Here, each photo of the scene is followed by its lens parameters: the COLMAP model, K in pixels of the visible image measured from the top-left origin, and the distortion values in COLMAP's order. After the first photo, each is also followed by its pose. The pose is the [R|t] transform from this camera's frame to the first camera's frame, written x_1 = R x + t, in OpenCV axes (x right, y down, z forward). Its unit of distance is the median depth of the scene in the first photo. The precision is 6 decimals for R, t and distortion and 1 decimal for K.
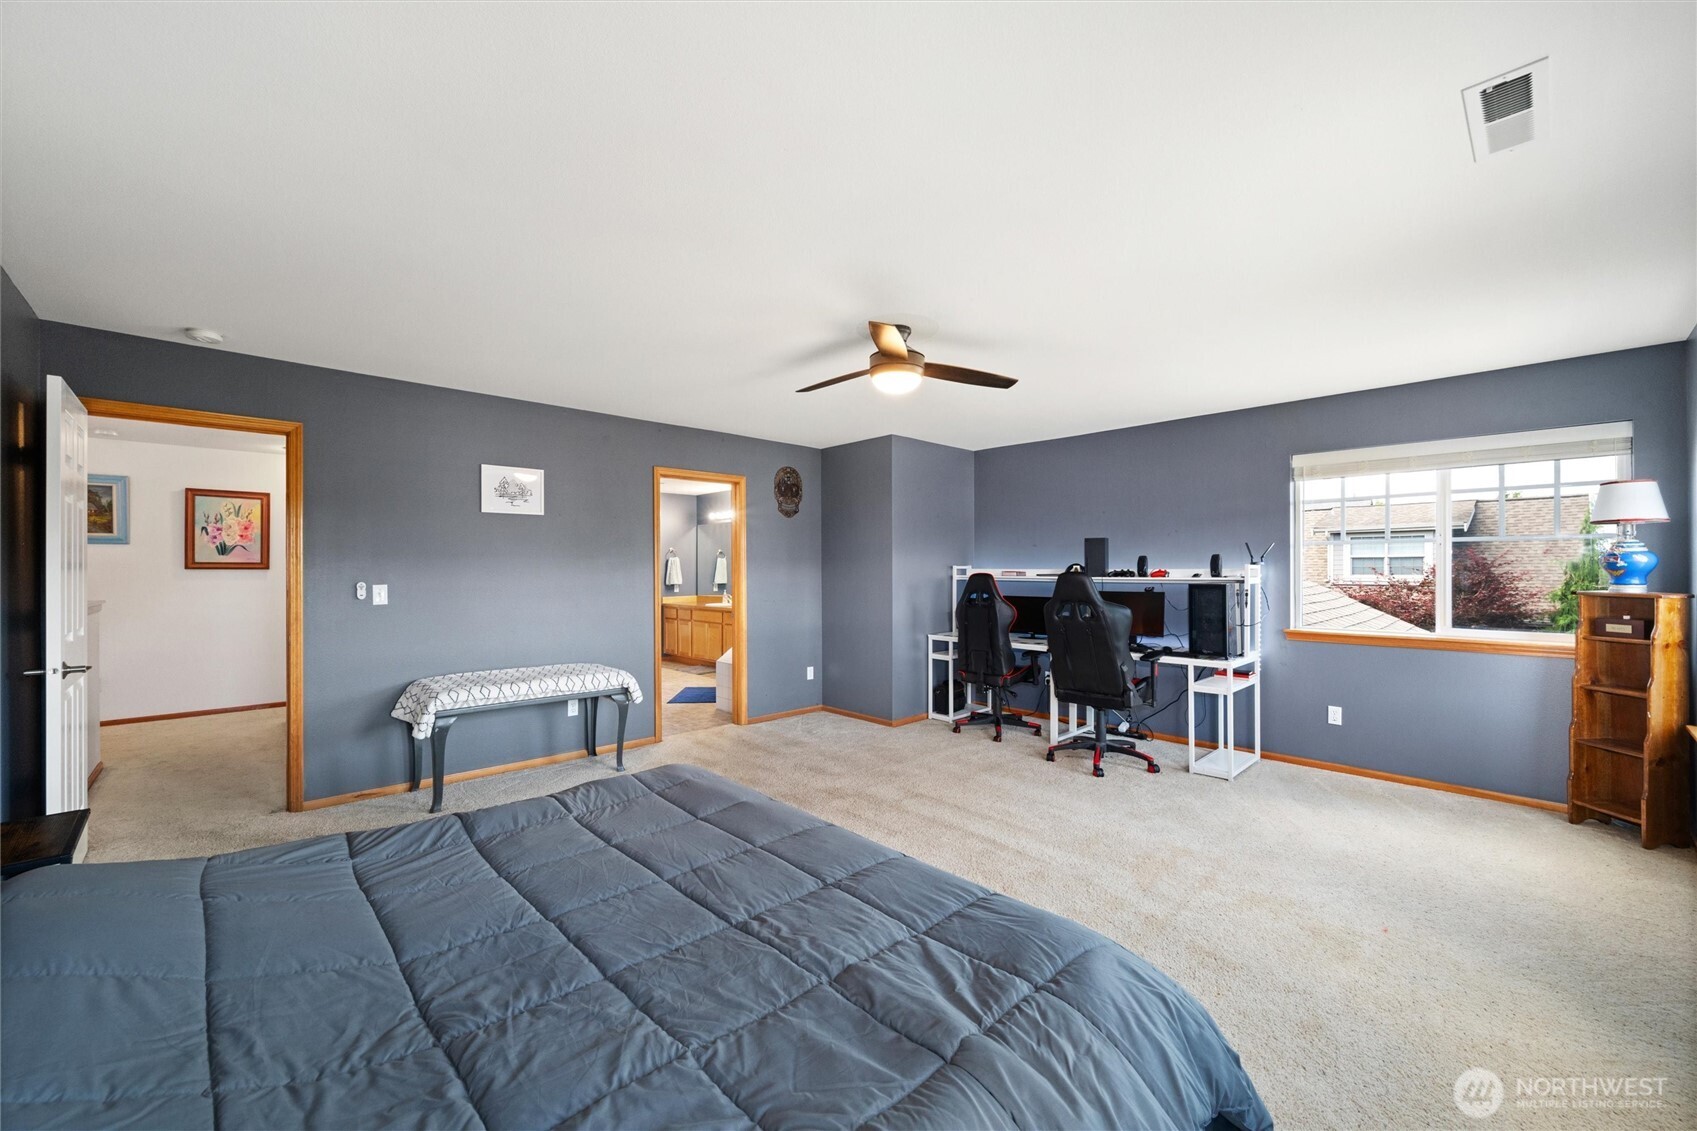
lens RADIAL K [[669.4, 0, 849.3], [0, 669.4, 570.1], [0, 0, 1]] dist [0.001615, -0.000182]
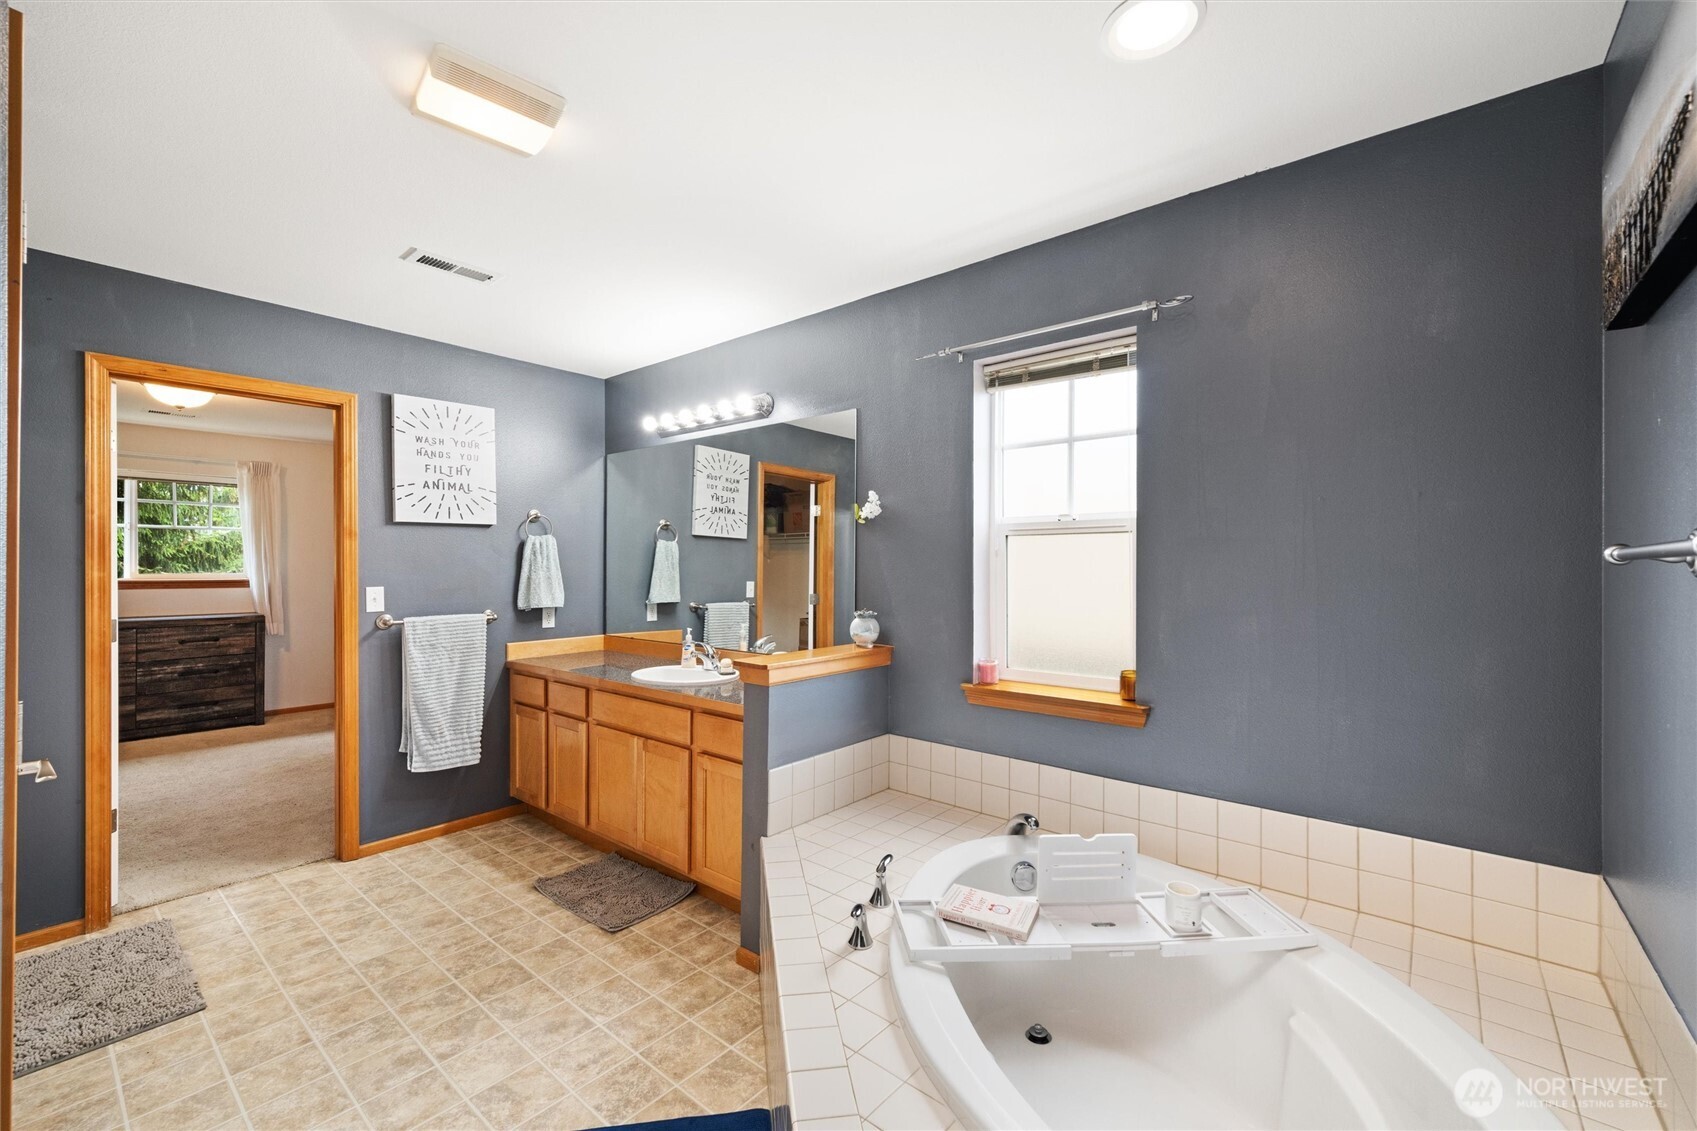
lens RADIAL K [[669.4, 0, 845.5], [0, 669.4, 568.2], [0, 0, 1]] dist [0.001615, -0.000182]
pose [[0.992110, 0.004961, 0.125275, -0.138677], [-0.004608, 0.999985, -0.003106, -0.000226], [-0.125288, 0.002505, 0.992117, 0.601366]]
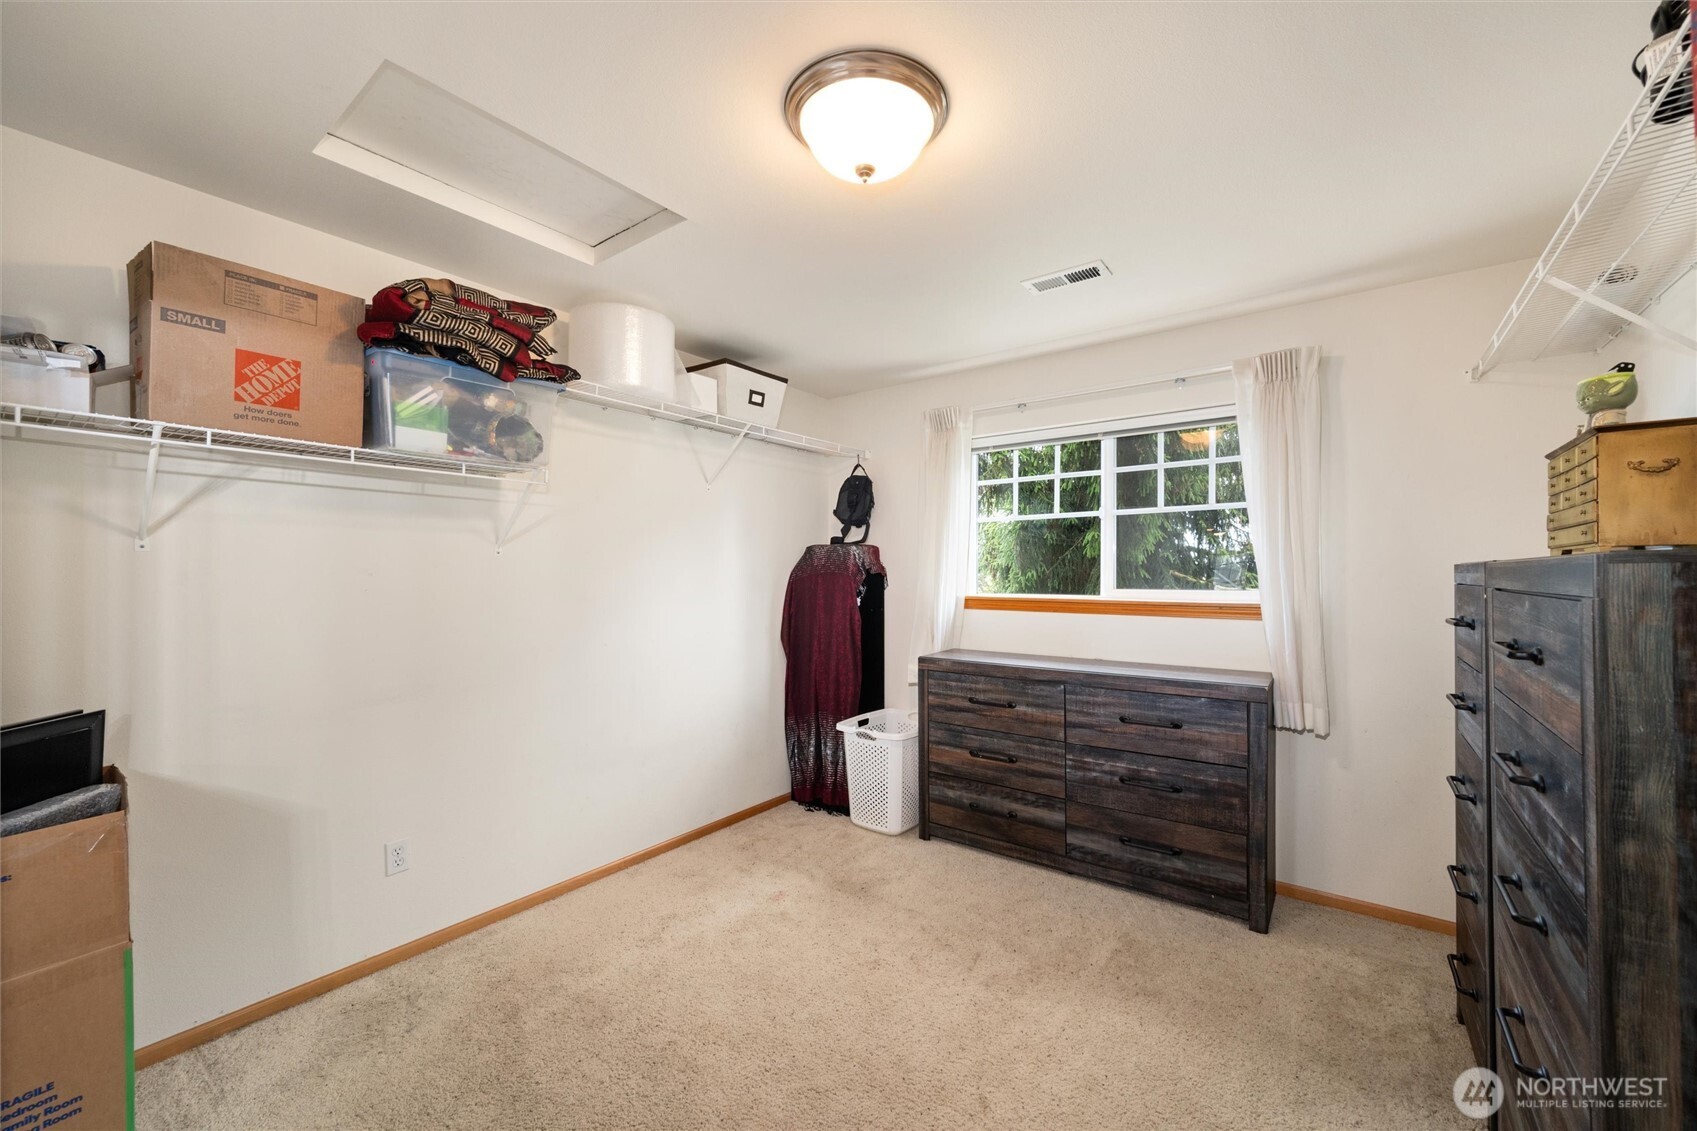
lens RADIAL K [[669.4, 0, 846.8], [0, 669.4, 566.0], [0, 0, 1]] dist [0.001615, -0.000182]
pose [[0.151724, 0.006219, -0.988403, -0.232087], [0.004049, 0.999968, 0.006913, -0.004096], [0.988415, -0.005051, 0.151694, 0.811027]]
